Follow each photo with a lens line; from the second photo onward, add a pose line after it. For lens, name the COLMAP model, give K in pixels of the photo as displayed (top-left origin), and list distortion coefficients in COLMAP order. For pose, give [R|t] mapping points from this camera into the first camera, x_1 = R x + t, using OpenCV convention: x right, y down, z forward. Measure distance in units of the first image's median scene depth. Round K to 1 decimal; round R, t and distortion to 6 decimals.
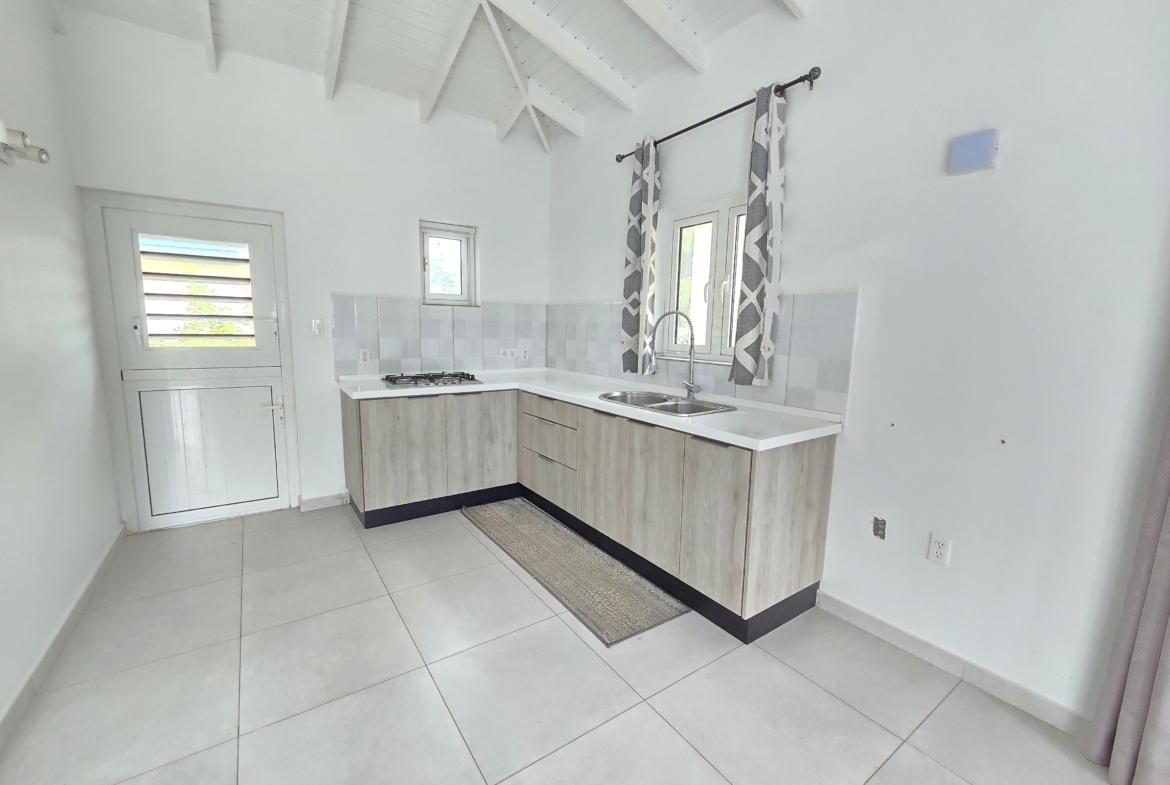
lens RADIAL K [[478.7, 0, 581.8], [0, 478.7, 392.4], [0, 0, 1]] dist [-0.000480, -0.000067]
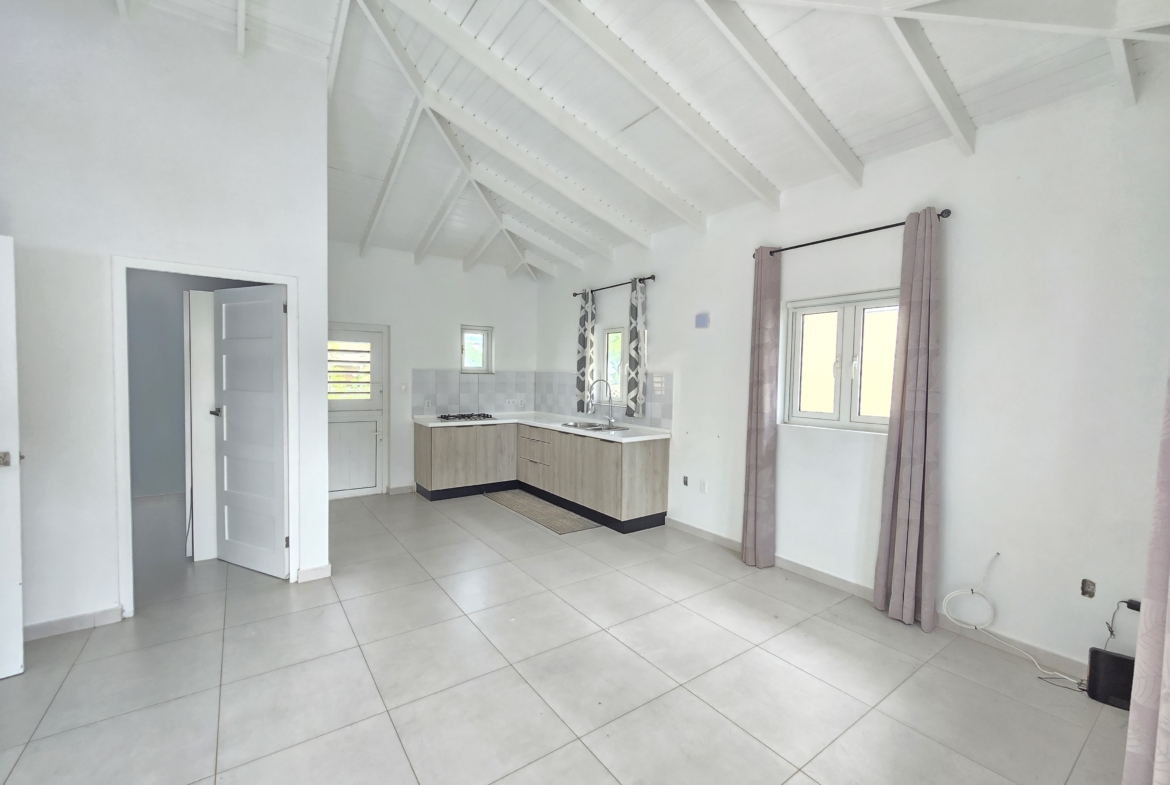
lens RADIAL K [[478.7, 0, 581.8], [0, 478.7, 392.4], [0, 0, 1]] dist [-0.000480, -0.000067]
pose [[0.999865, -0.004105, 0.015934, 0.079405], [0.005716, 0.994723, -0.102438, 0.070510], [-0.015429, 0.102515, 0.994612, -0.817675]]
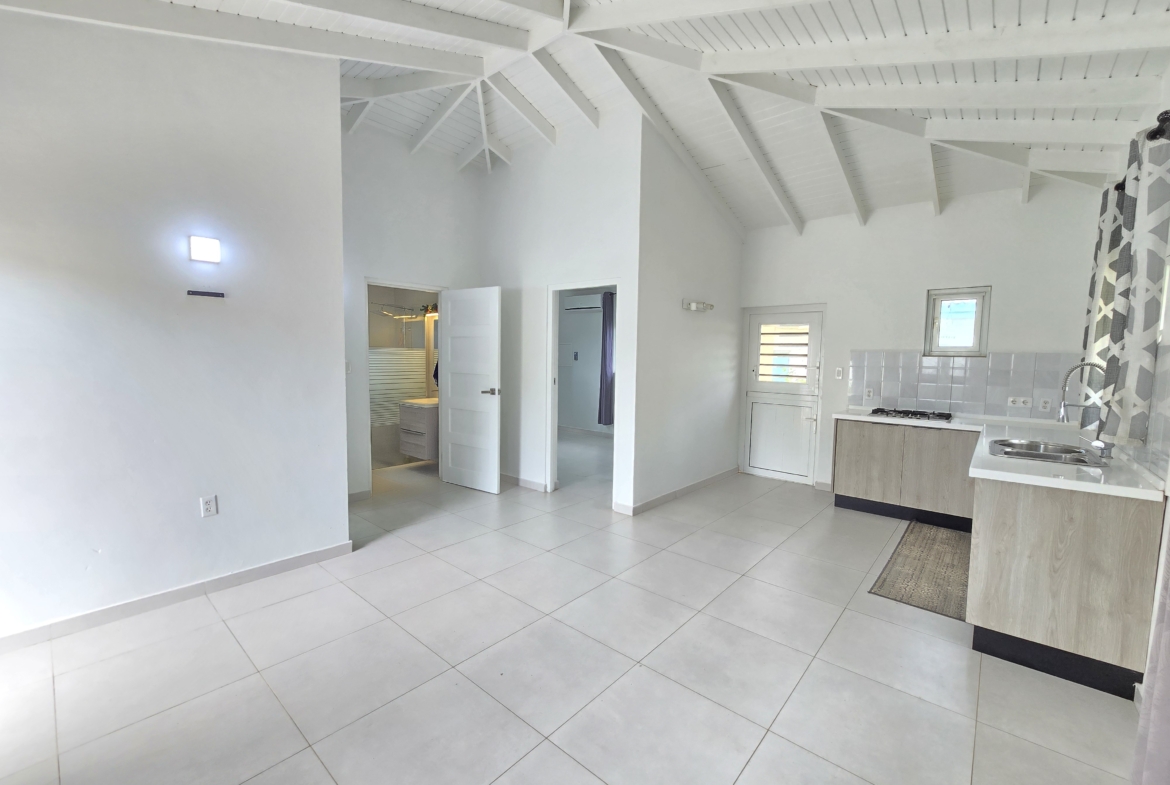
lens RADIAL K [[478.7, 0, 581.8], [0, 478.7, 392.4], [0, 0, 1]] dist [-0.000480, -0.000067]
pose [[0.248070, 0.059635, -0.966905, 0.793751], [-0.147946, 0.988727, 0.023024, 0.015995], [0.957378, 0.137339, 0.254096, -0.190842]]
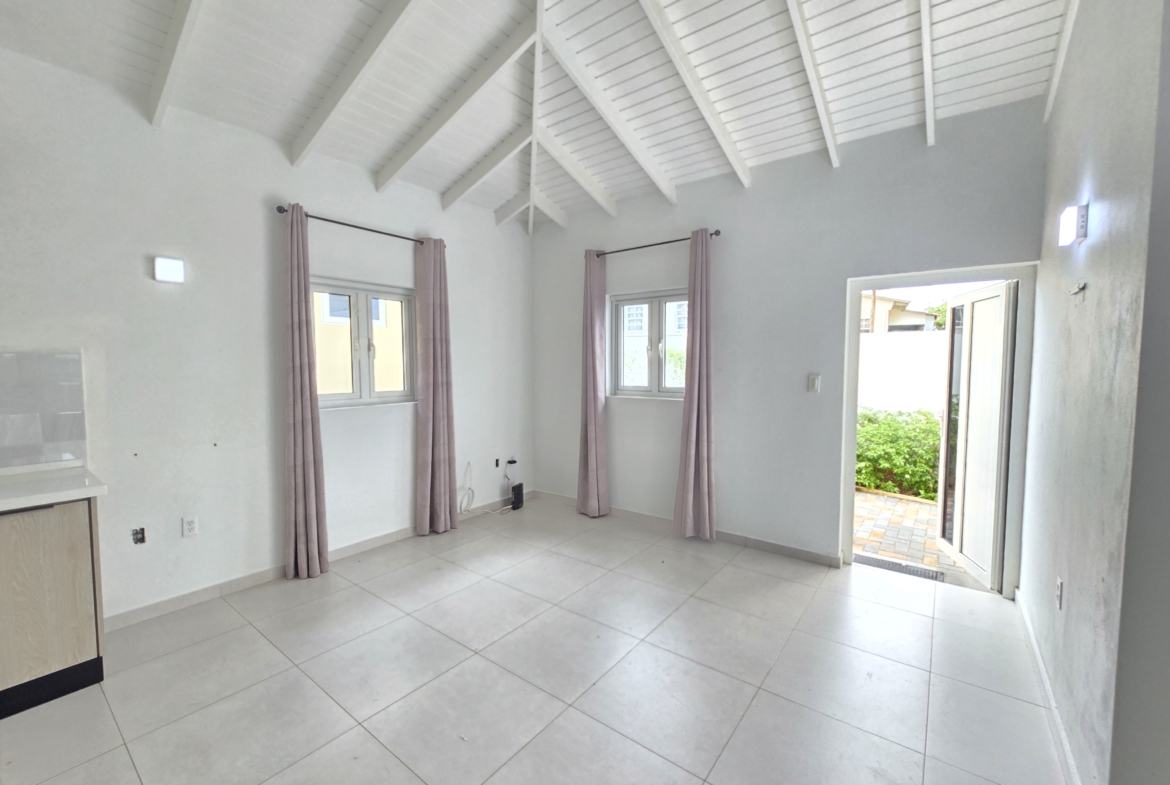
lens RADIAL K [[478.7, 0, 581.8], [0, 478.7, 392.4], [0, 0, 1]] dist [-0.000480, -0.000067]
pose [[-0.308853, -0.077376, 0.947957, -0.633470], [0.126570, 0.984477, 0.121595, -0.069009], [-0.942650, 0.157538, -0.294265, 0.135839]]
